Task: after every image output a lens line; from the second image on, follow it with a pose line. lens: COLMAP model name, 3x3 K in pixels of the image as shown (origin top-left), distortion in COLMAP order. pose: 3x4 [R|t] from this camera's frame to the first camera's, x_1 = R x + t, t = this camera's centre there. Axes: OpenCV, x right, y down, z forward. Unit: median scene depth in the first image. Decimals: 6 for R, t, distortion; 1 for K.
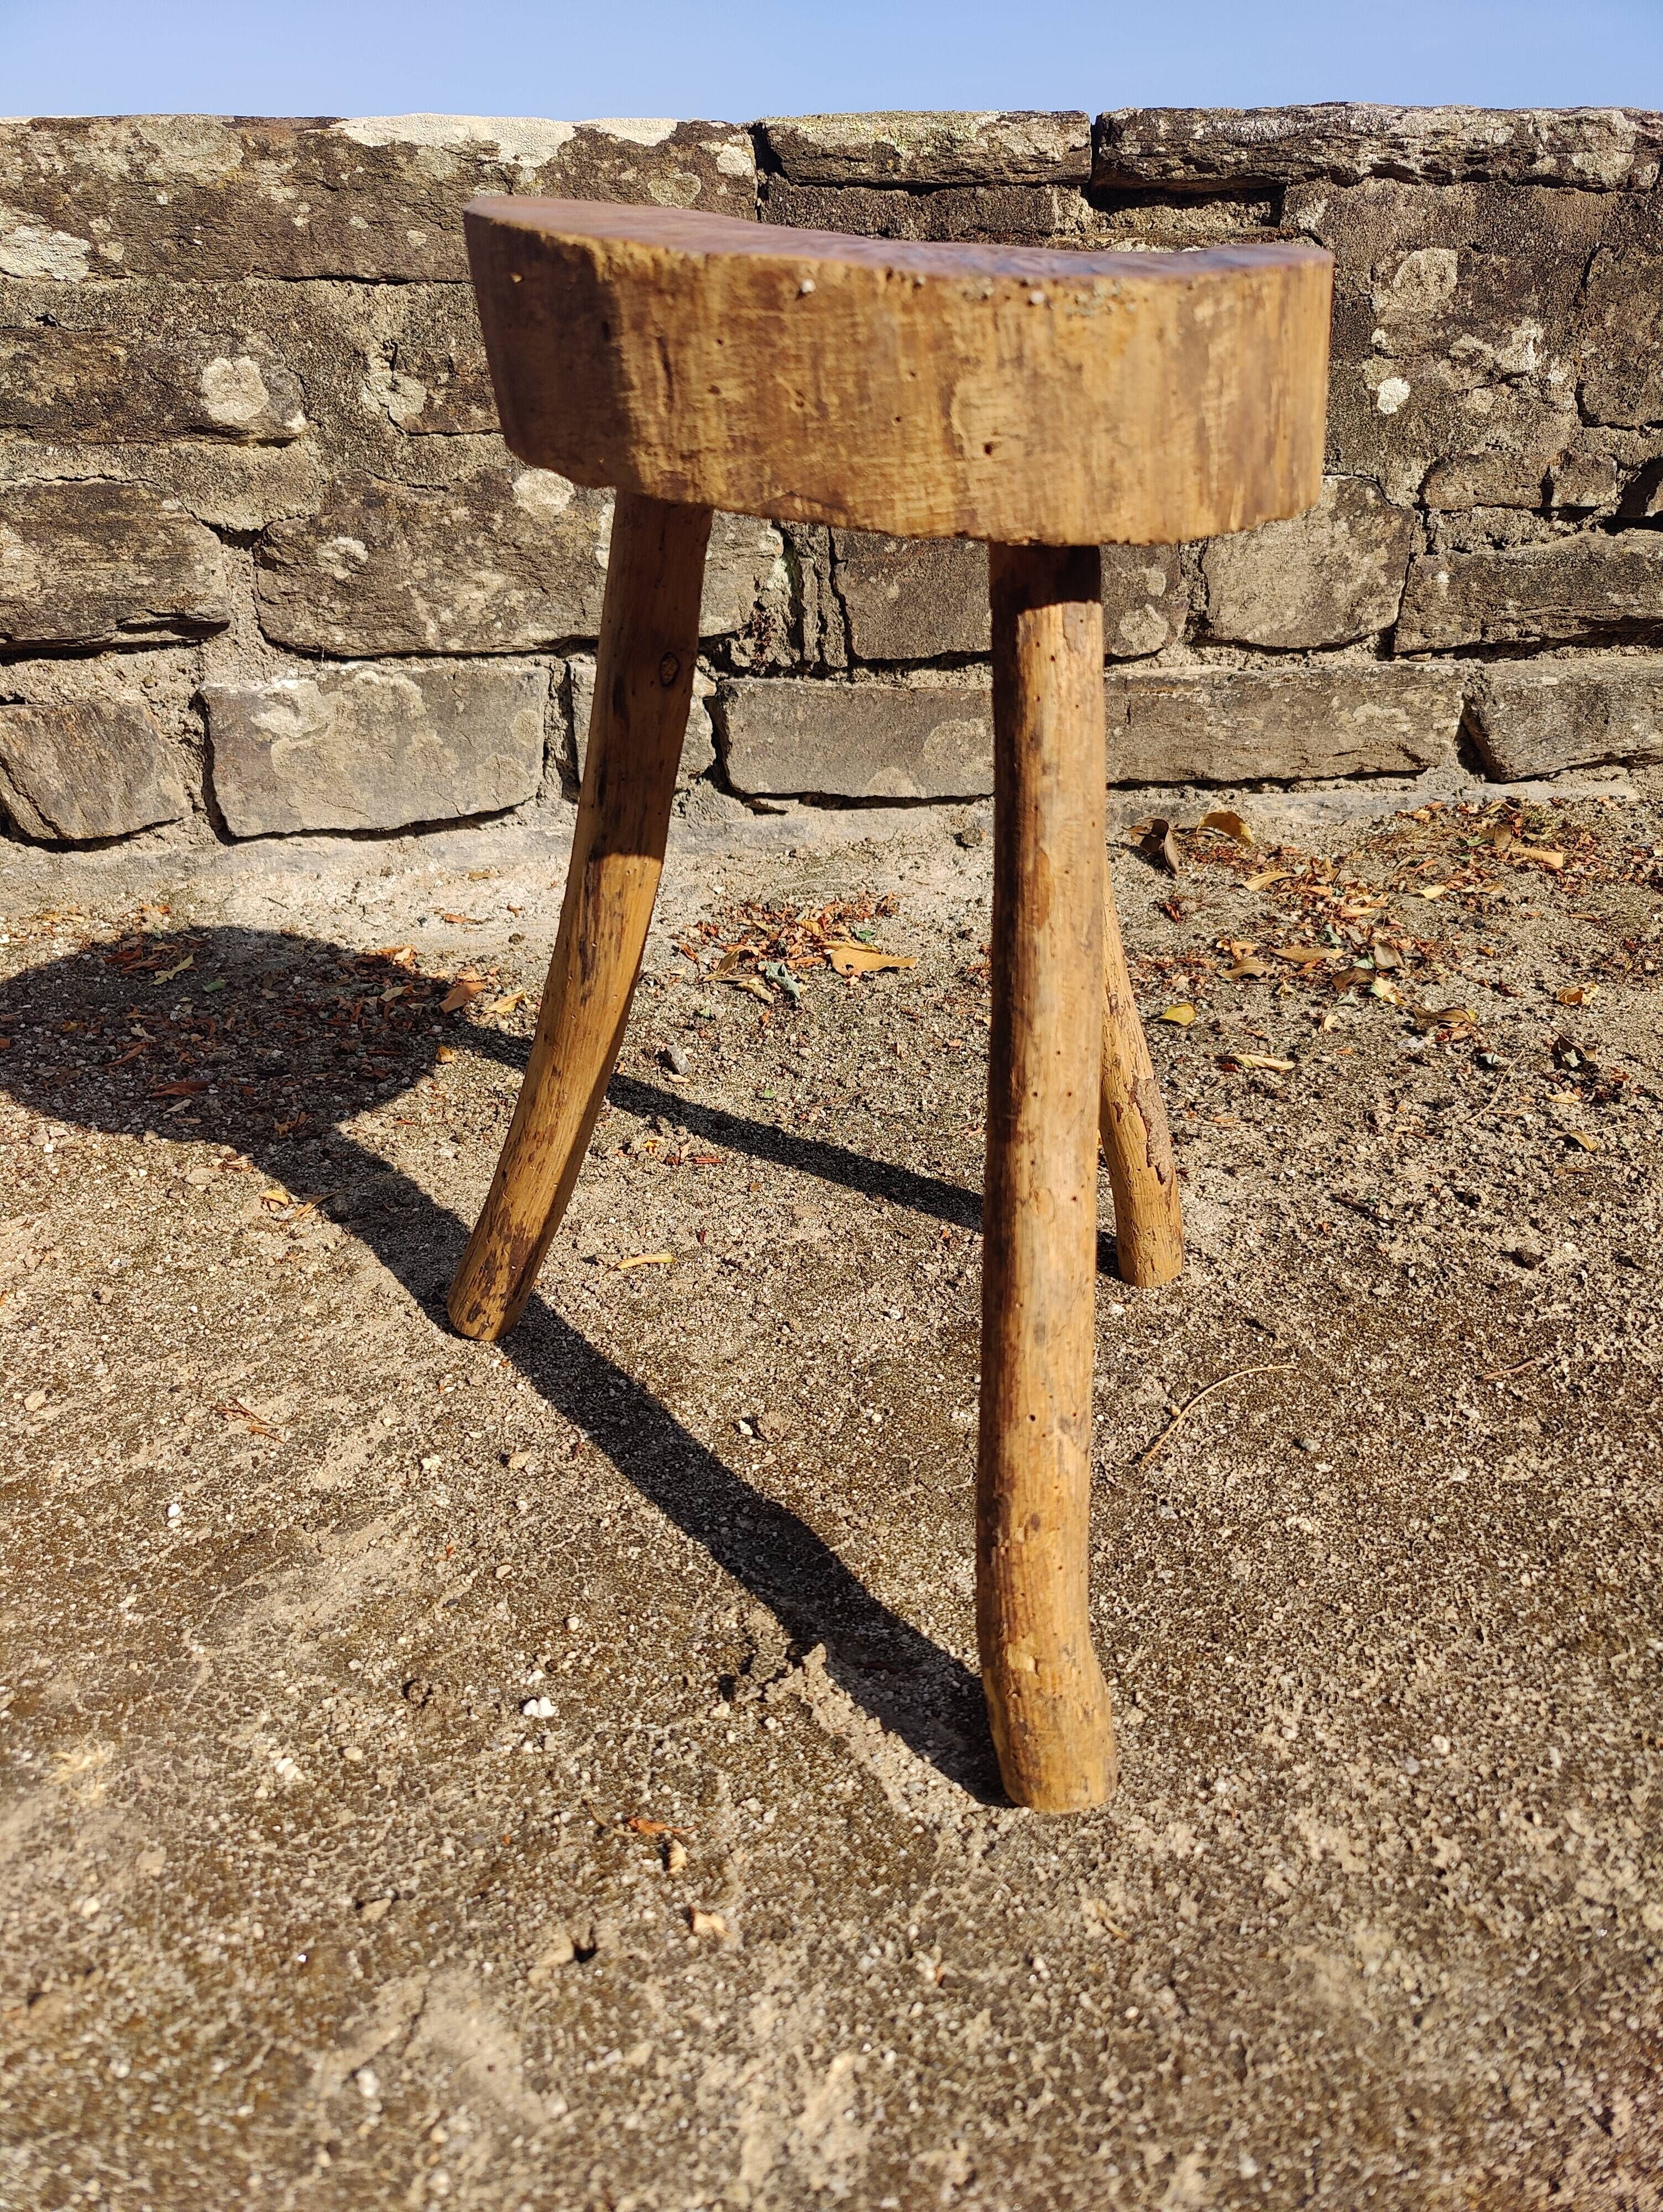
lens RADIAL K [[1542.8, 0, 838.3], [0, 1542.8, 1128.4], [0, 0, 1]] dist [0.051457, -0.063531]
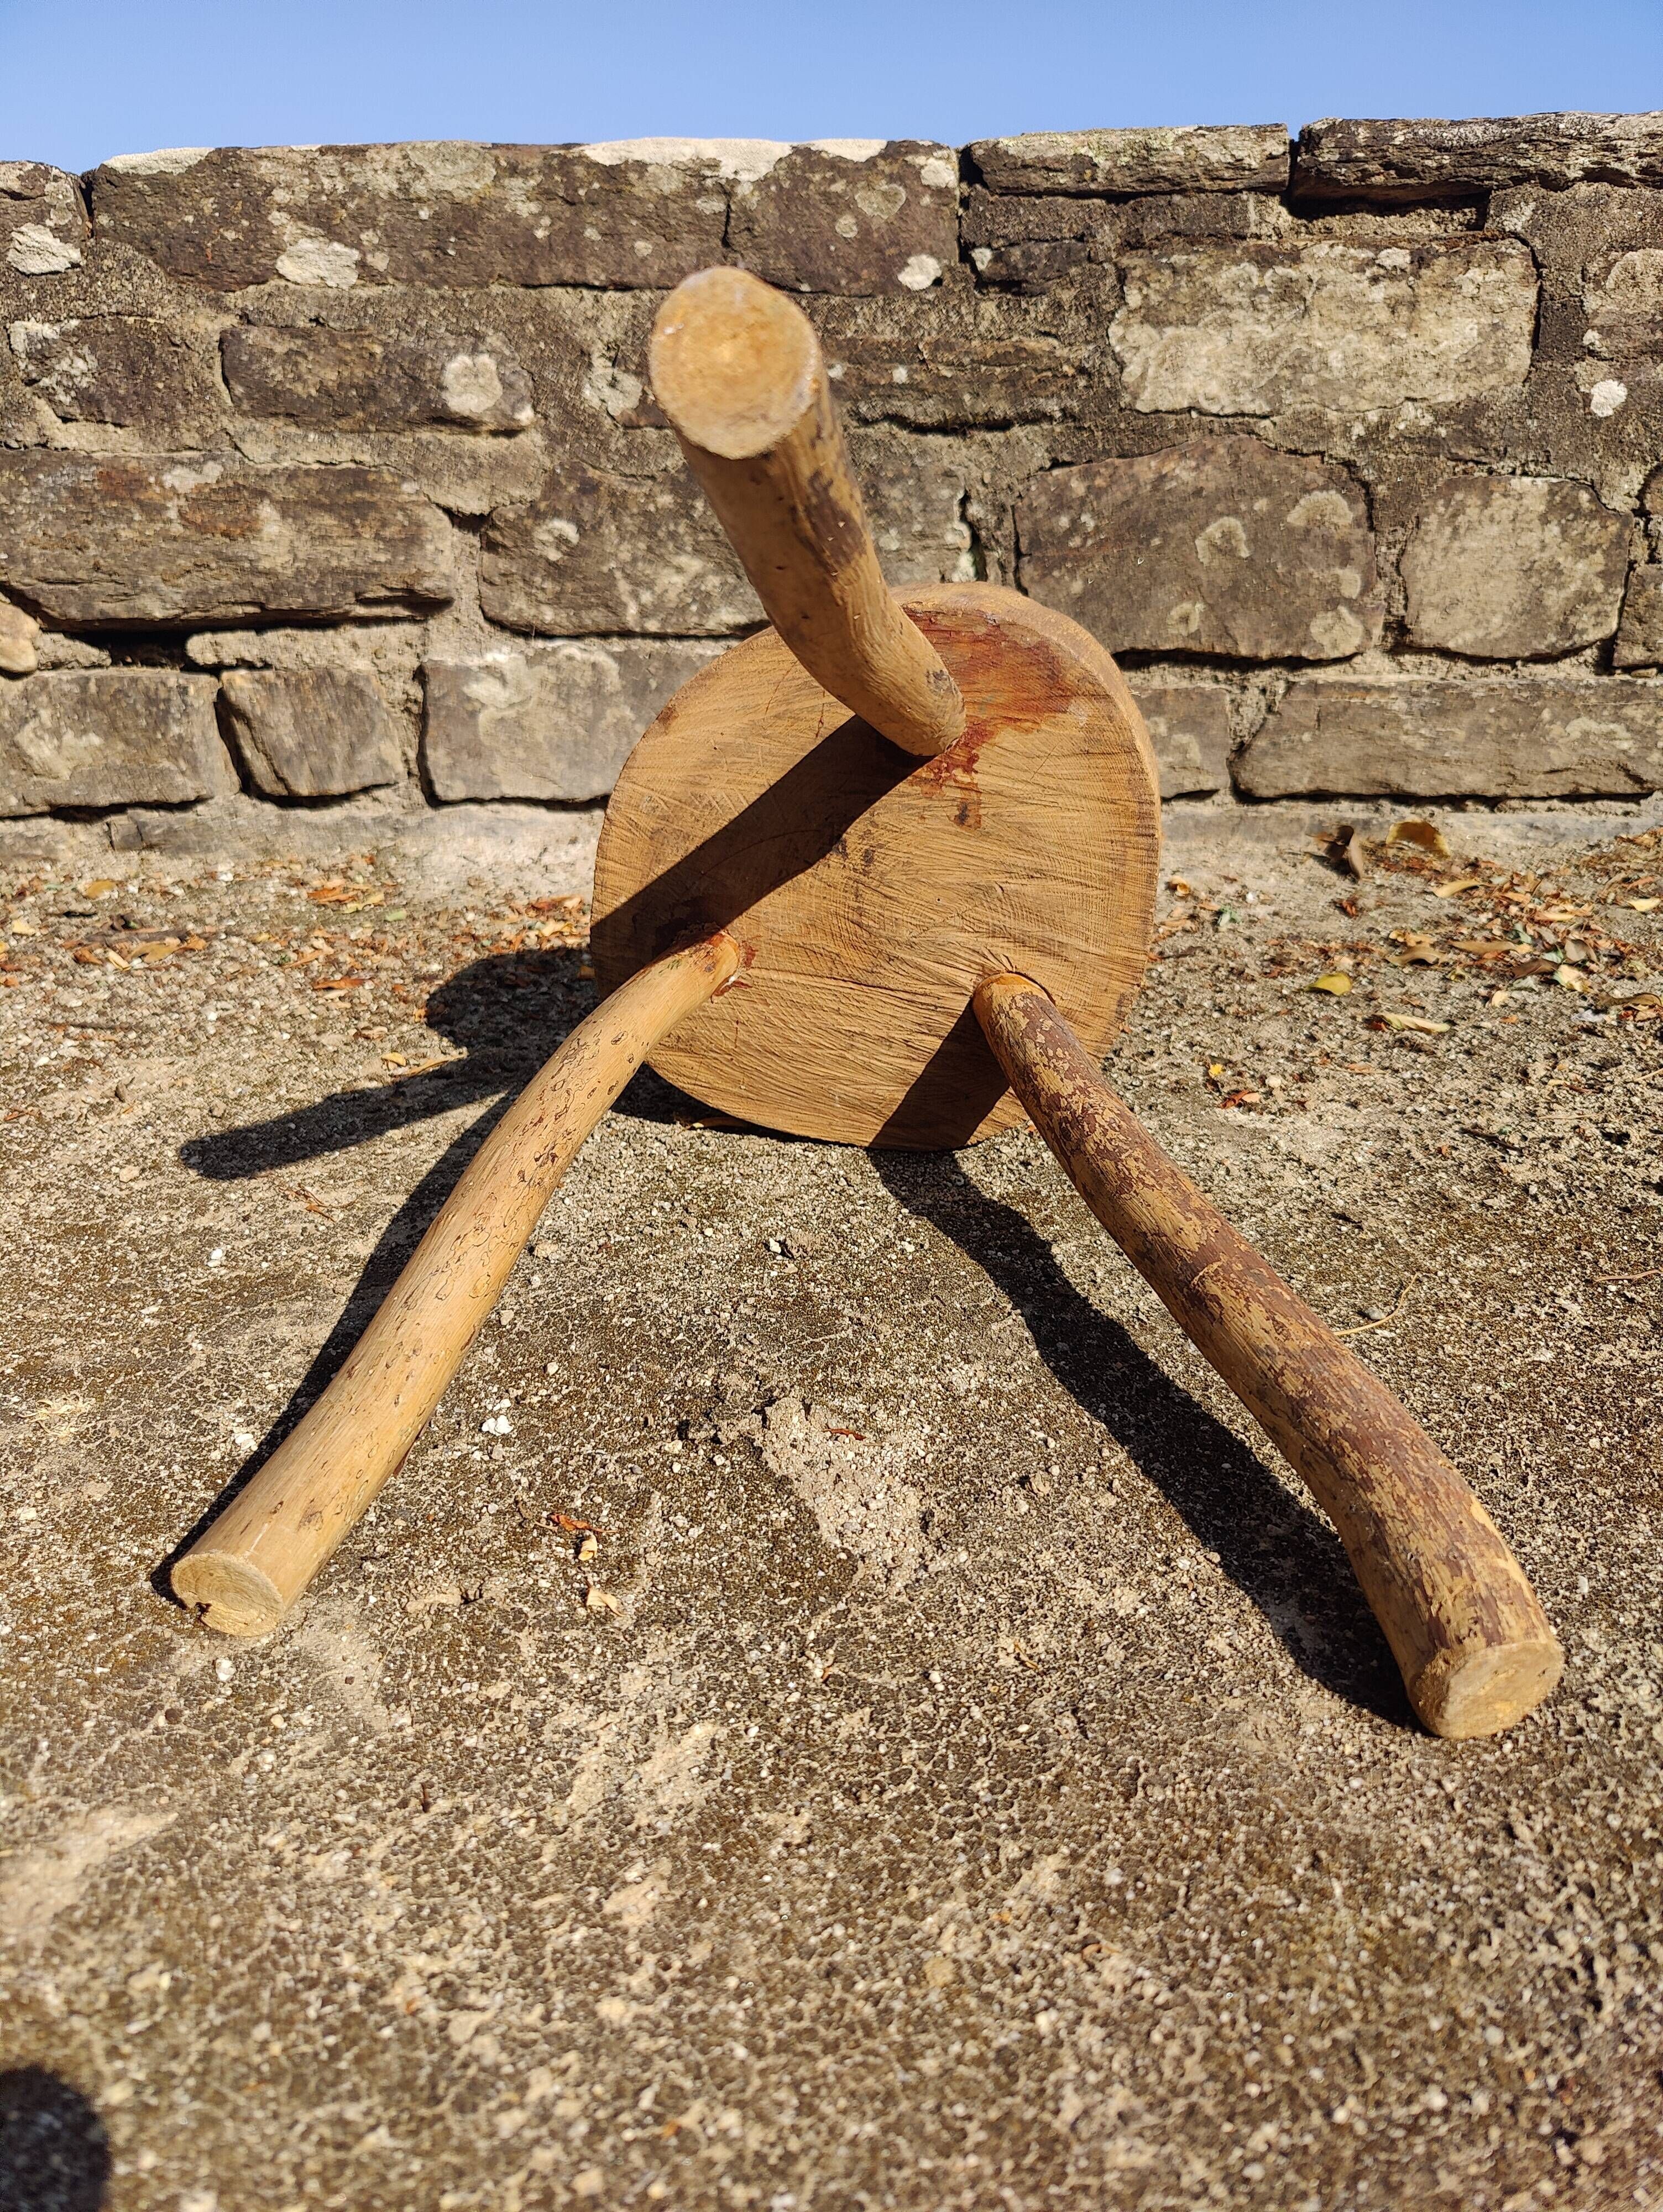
lens RADIAL K [[1555.0, 0, 838.1], [0, 1555.0, 1109.1], [0, 0, 1]] dist [0.038472, -0.050635]
pose [[0.982993, 0.064507, -0.171939, 0.093549], [-0.084102, 0.990453, -0.109227, 0.138201], [0.163252, 0.121830, 0.979033, 0.019906]]
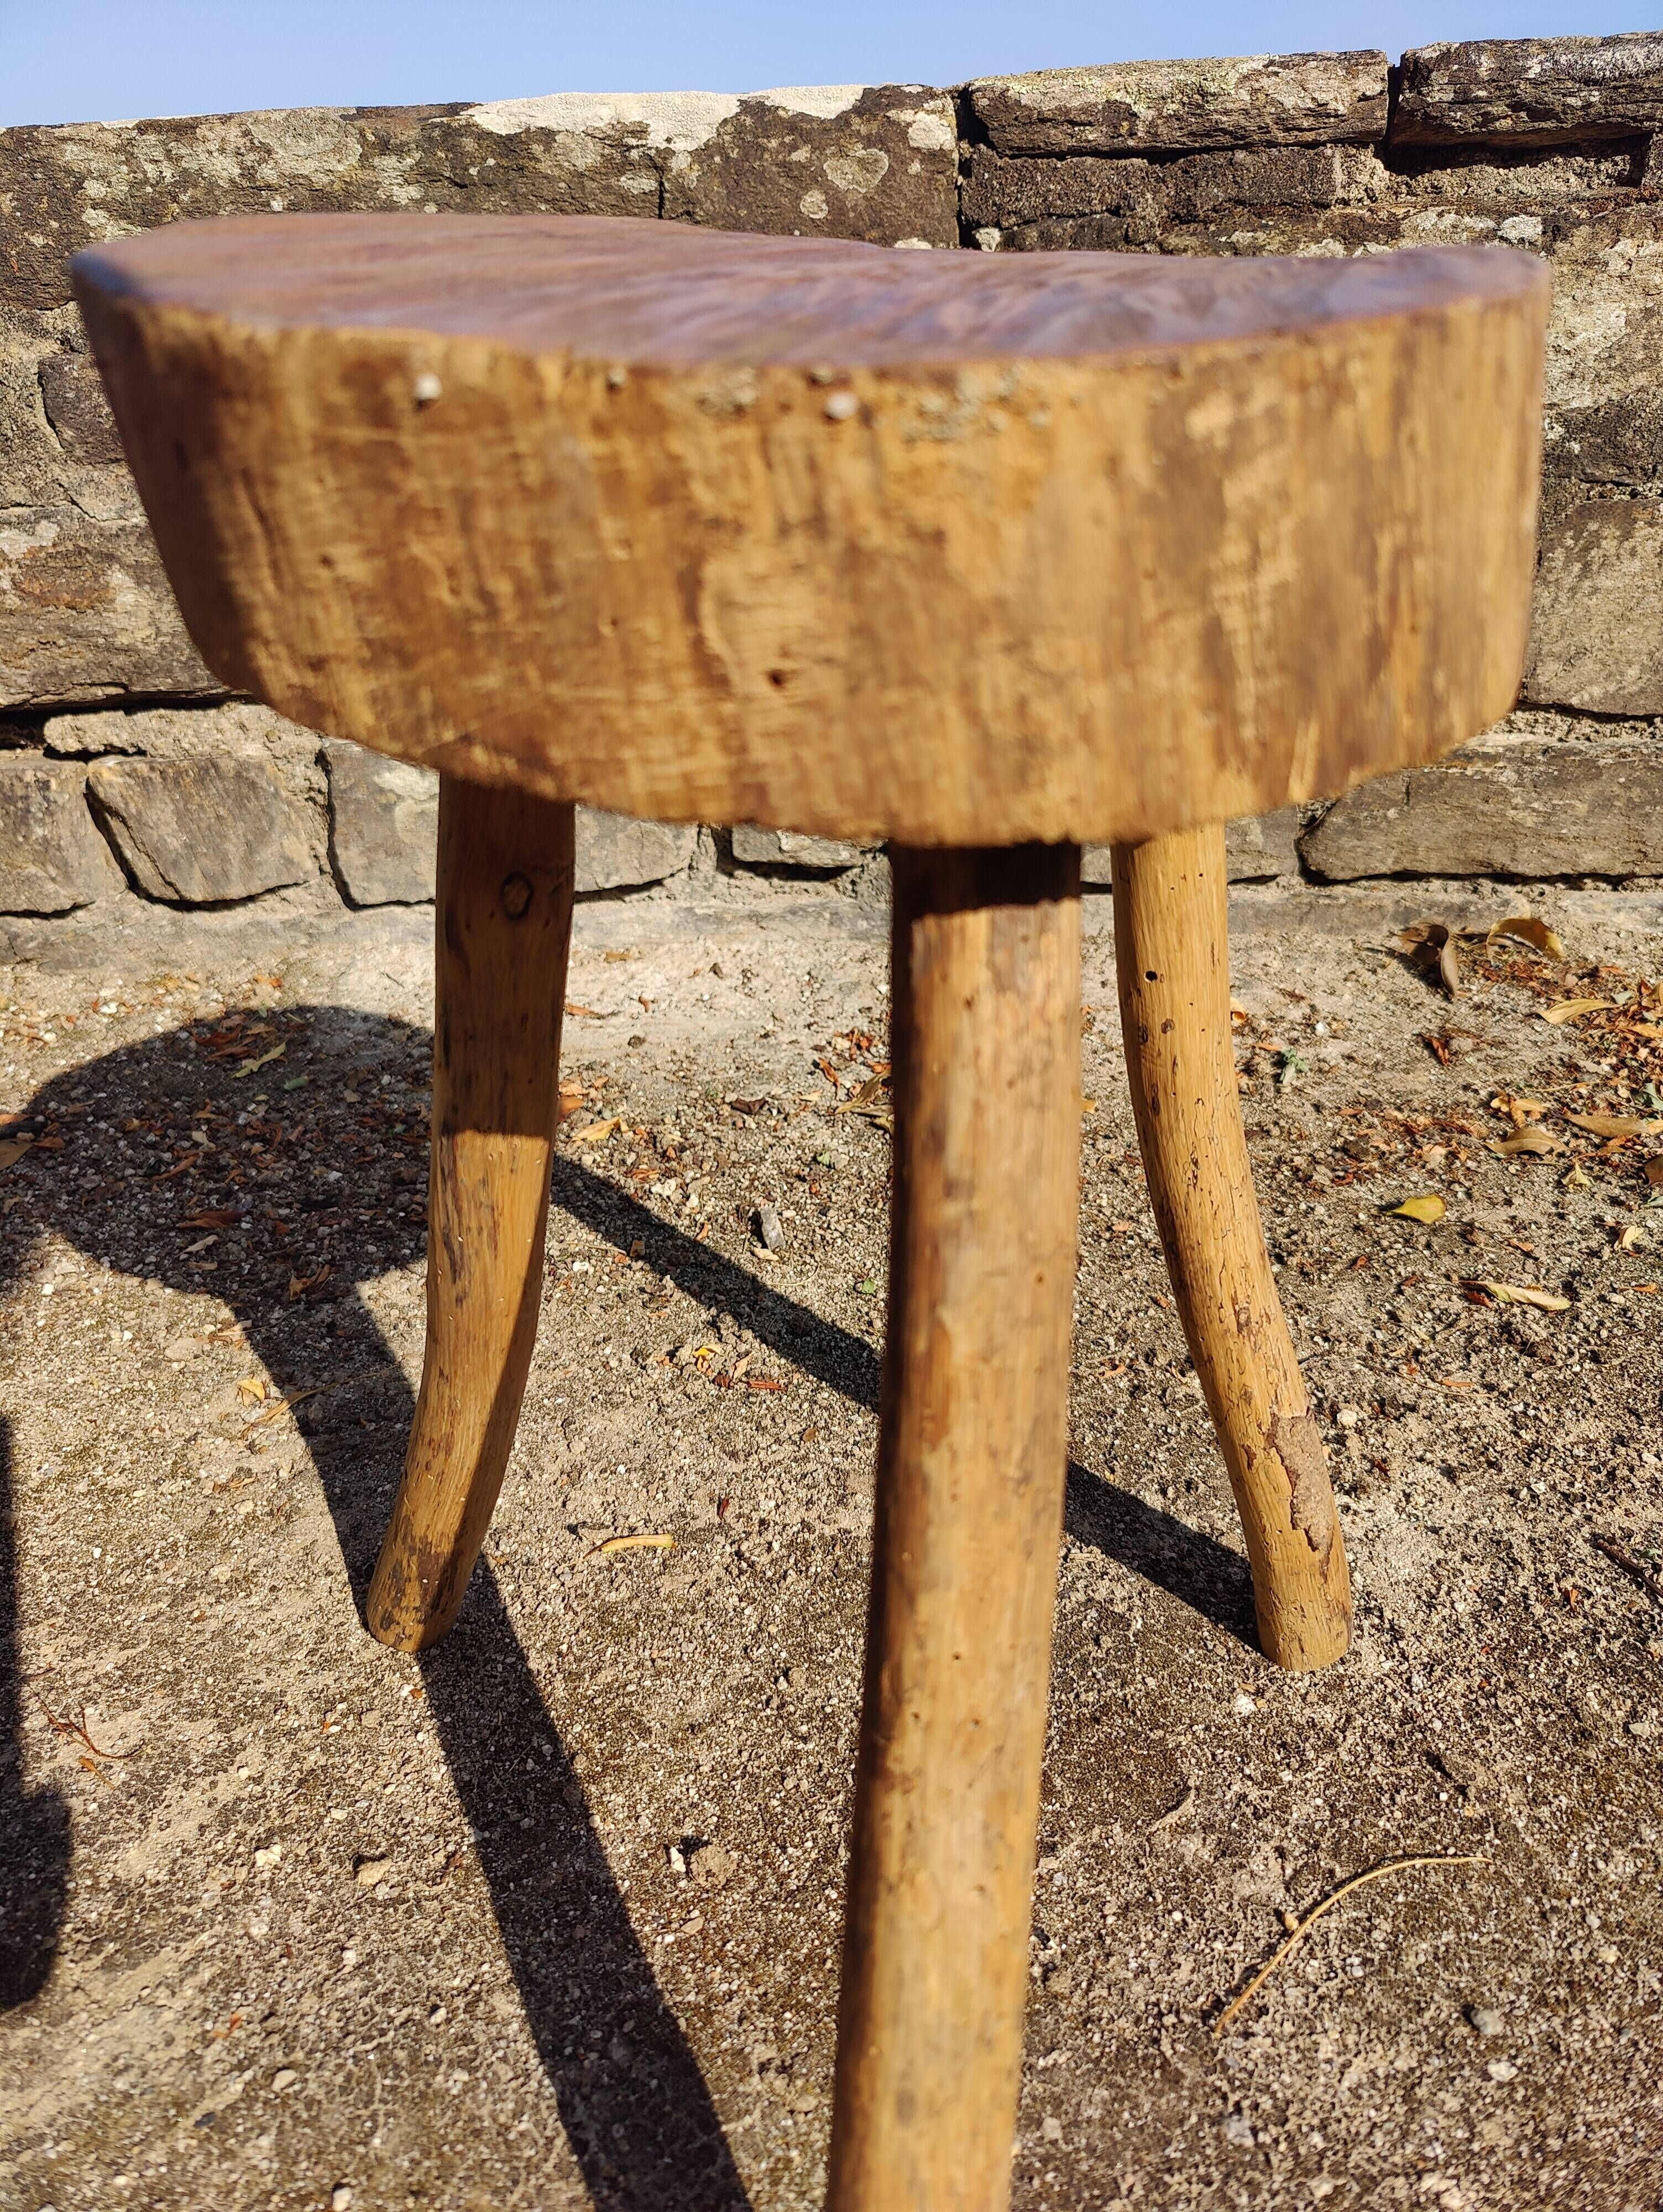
lens RADIAL K [[1556.8, 0, 852.4], [0, 1556.8, 1107.3], [0, 0, 1]] dist [0.050536, -0.067544]
pose [[0.979253, 0.071274, -0.189692, 0.089376], [-0.070889, 0.997445, 0.008823, -0.114451], [0.189837, 0.004807, 0.981804, 0.184906]]
